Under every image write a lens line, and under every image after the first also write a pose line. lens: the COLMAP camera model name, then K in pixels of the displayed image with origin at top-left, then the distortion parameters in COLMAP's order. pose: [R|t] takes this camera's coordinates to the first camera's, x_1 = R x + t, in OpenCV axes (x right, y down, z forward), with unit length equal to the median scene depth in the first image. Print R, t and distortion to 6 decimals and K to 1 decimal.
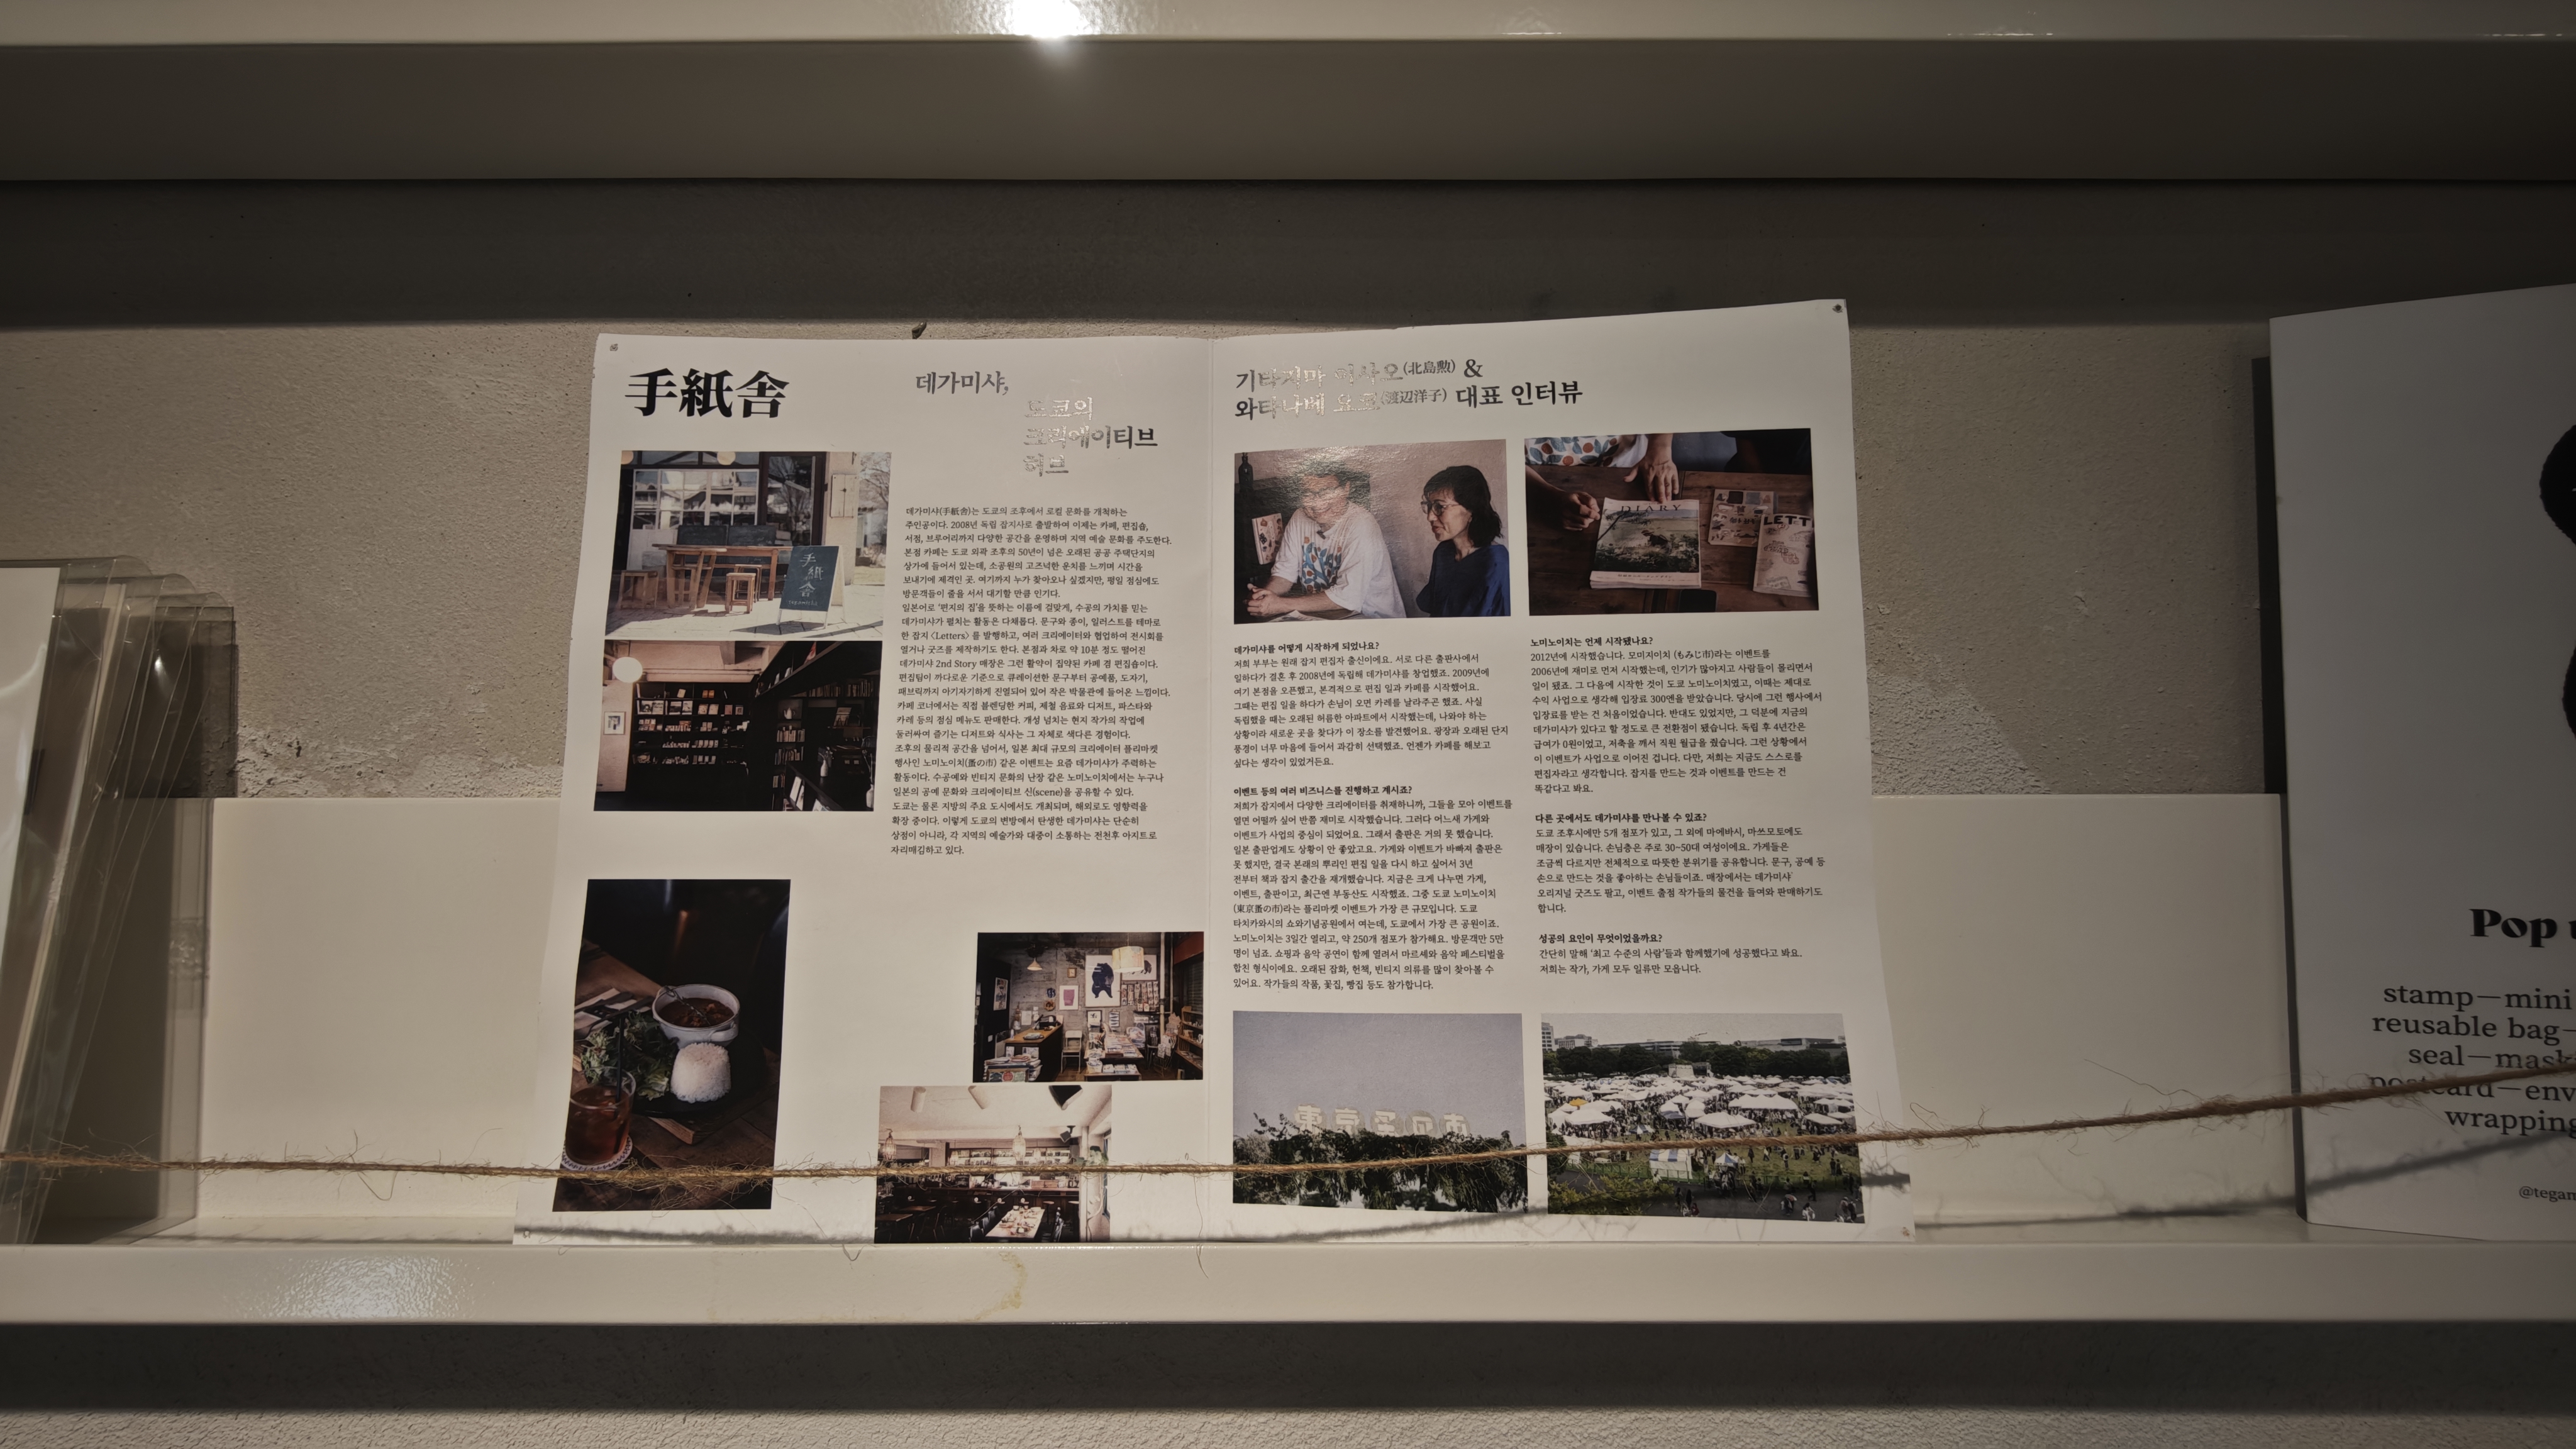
lens RADIAL K [[1079.9, 0, 1288.0], [0, 1079.9, 724.5], [0, 0, 1]] dist [-0.001559, 0.003867]
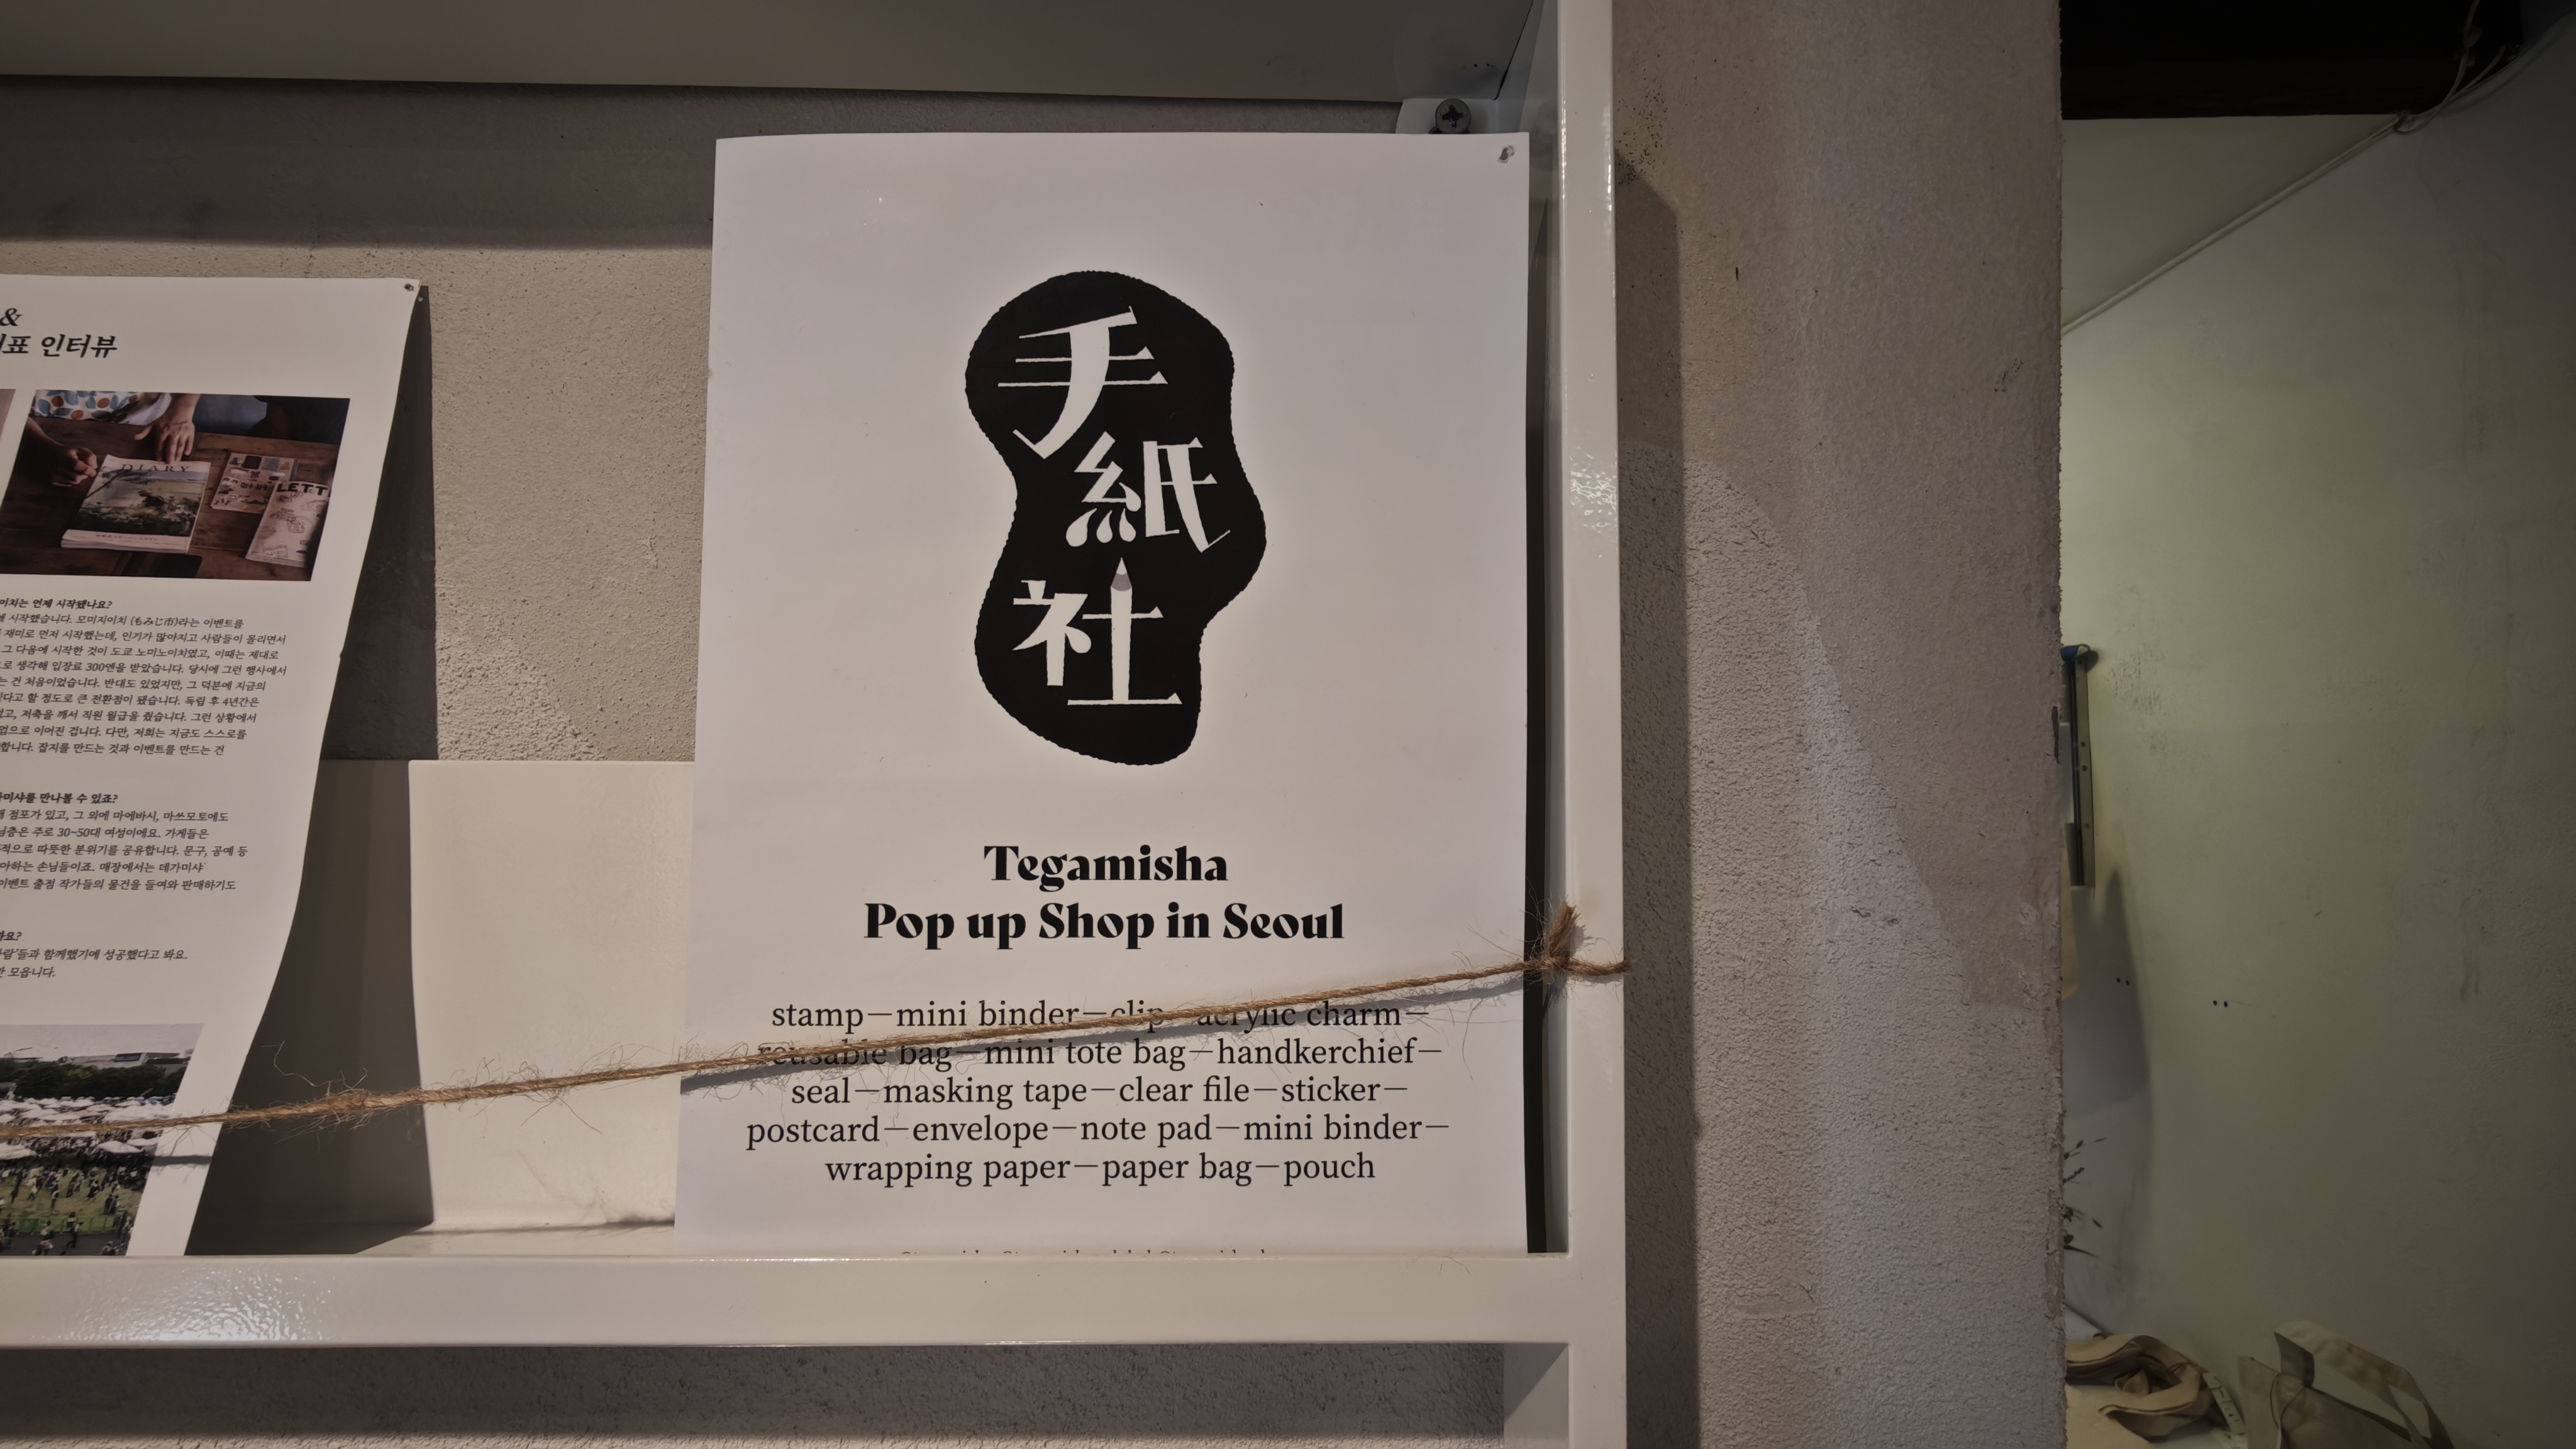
lens RADIAL K [[1079.9, 0, 1288.0], [0, 1079.9, 724.5], [0, 0, 1]] dist [-0.001559, 0.003867]
pose [[0.992850, 0.039928, 0.112490, 1.233963], [-0.023158, 0.988921, -0.146624, 0.133254], [-0.117098, 0.142970, 0.982775, 0.007779]]
